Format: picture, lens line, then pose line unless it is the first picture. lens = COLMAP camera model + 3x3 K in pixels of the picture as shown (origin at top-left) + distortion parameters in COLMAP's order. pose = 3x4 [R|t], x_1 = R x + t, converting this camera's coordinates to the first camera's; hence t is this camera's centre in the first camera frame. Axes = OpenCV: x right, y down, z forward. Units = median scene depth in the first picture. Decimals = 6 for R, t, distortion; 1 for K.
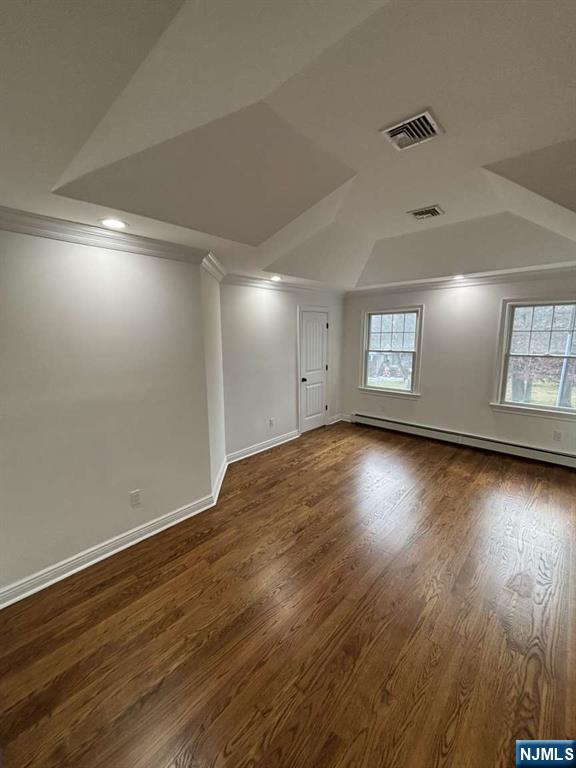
lens RADIAL K [[309.5, 0, 287.2], [0, 309.5, 386.4], [0, 0, 1]] dist [0.002360, -0.002488]
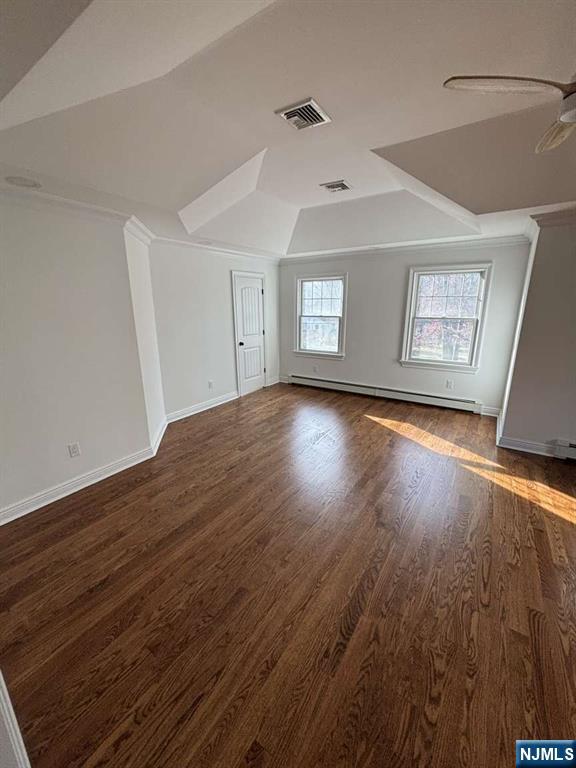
lens RADIAL K [[309.5, 0, 288.0], [0, 309.5, 385.7], [0, 0, 1]] dist [0.002360, -0.002488]
pose [[0.987275, -0.039496, 0.154041, 0.073857], [0.025186, 0.995275, 0.093768, 0.043534], [-0.157016, -0.088695, 0.983605, -0.131294]]
